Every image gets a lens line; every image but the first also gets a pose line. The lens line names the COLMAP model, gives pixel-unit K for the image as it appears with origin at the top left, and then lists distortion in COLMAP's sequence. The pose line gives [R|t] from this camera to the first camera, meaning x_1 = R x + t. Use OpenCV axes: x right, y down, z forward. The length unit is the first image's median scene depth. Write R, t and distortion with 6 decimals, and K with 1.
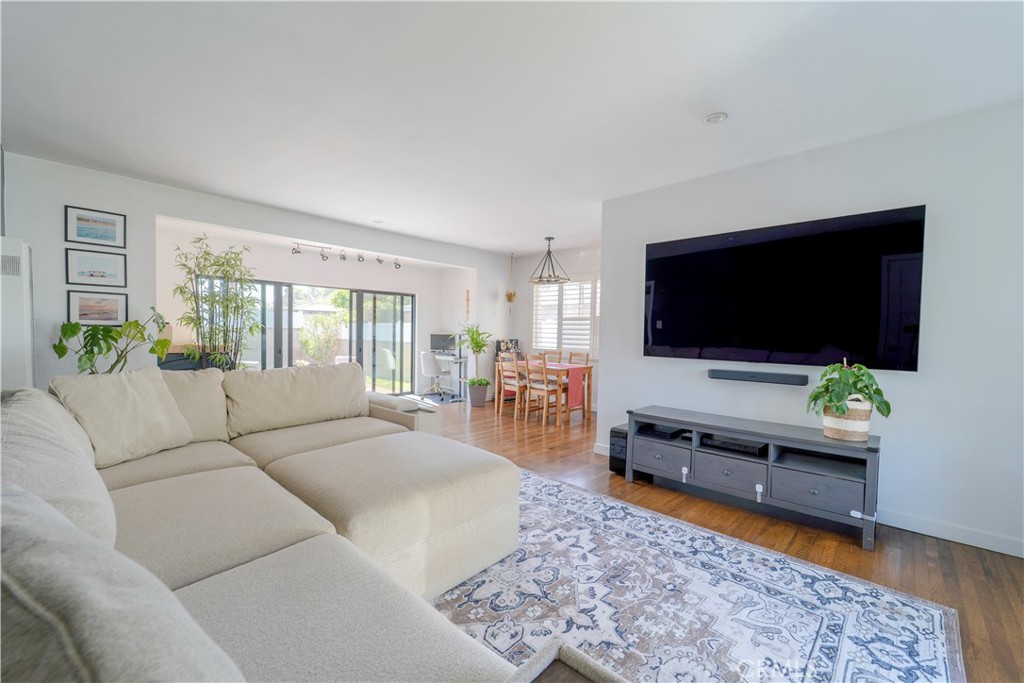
lens RADIAL K [[408.7, 0, 506.1], [0, 408.7, 333.5], [0, 0, 1]] dist [0.007143, -0.005765]
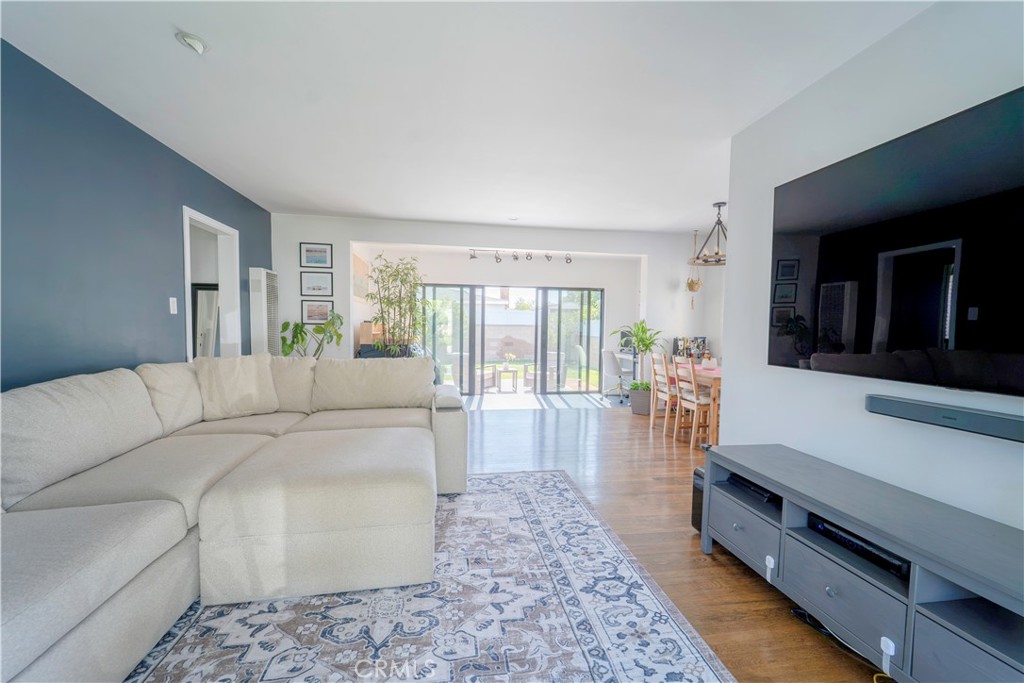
lens RADIAL K [[408.7, 0, 506.1], [0, 408.7, 333.5], [0, 0, 1]] dist [0.007143, -0.005765]
pose [[0.801211, 0.006373, -0.598348, 0.408637], [-0.001312, 0.999960, 0.008894, 0.001277], [0.598380, -0.006341, 0.801187, 0.256281]]
